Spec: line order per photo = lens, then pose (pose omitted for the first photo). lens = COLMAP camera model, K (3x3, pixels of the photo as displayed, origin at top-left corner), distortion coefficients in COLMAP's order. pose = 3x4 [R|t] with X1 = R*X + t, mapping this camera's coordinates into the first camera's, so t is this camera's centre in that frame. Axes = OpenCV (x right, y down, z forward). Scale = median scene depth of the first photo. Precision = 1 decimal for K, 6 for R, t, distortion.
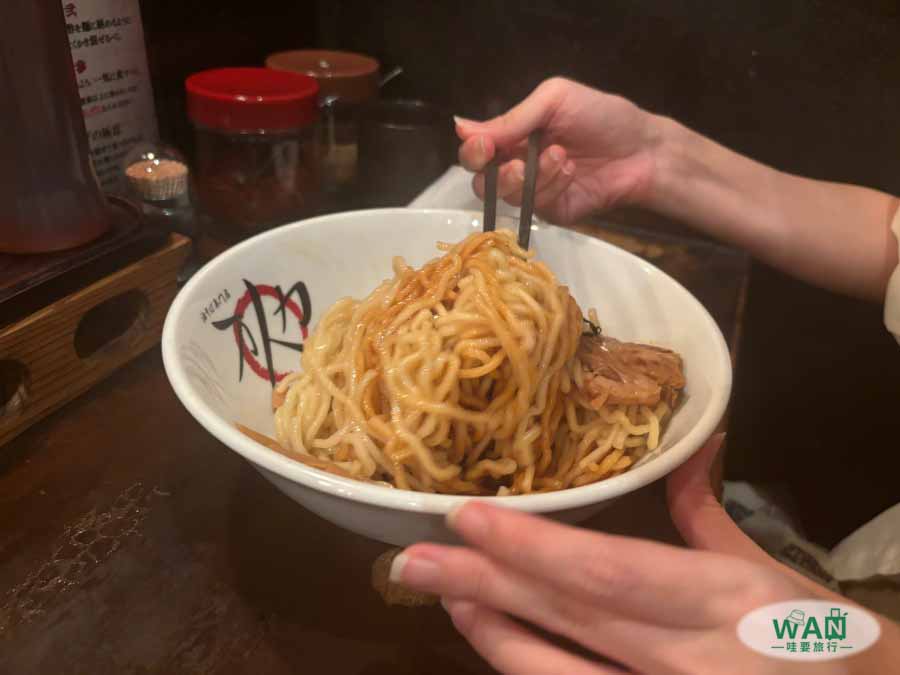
lens RADIAL K [[703.3, 0, 452.3], [0, 703.3, 338.8], [0, 0, 1]] dist [-0.008428, -0.011354]
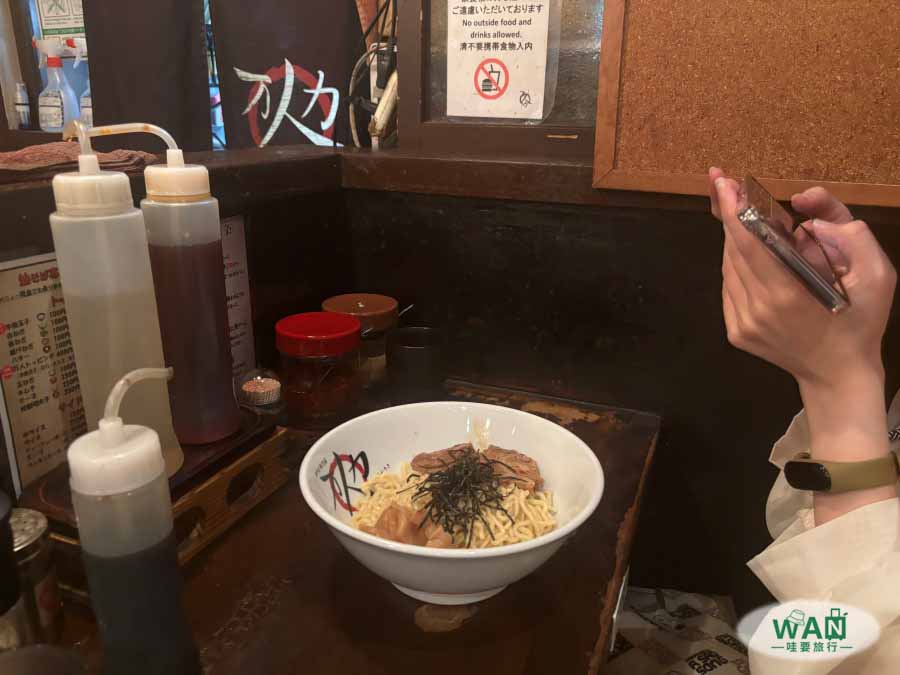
lens RADIAL K [[703.3, 0, 456.6], [0, 703.3, 338.9], [0, 0, 1]] dist [-0.008428, -0.011354]
pose [[0.998332, -0.057643, 0.003315, 0.019864], [0.056860, 0.971561, -0.229863, 0.057951], [0.010029, 0.229668, 0.973217, -0.718093]]
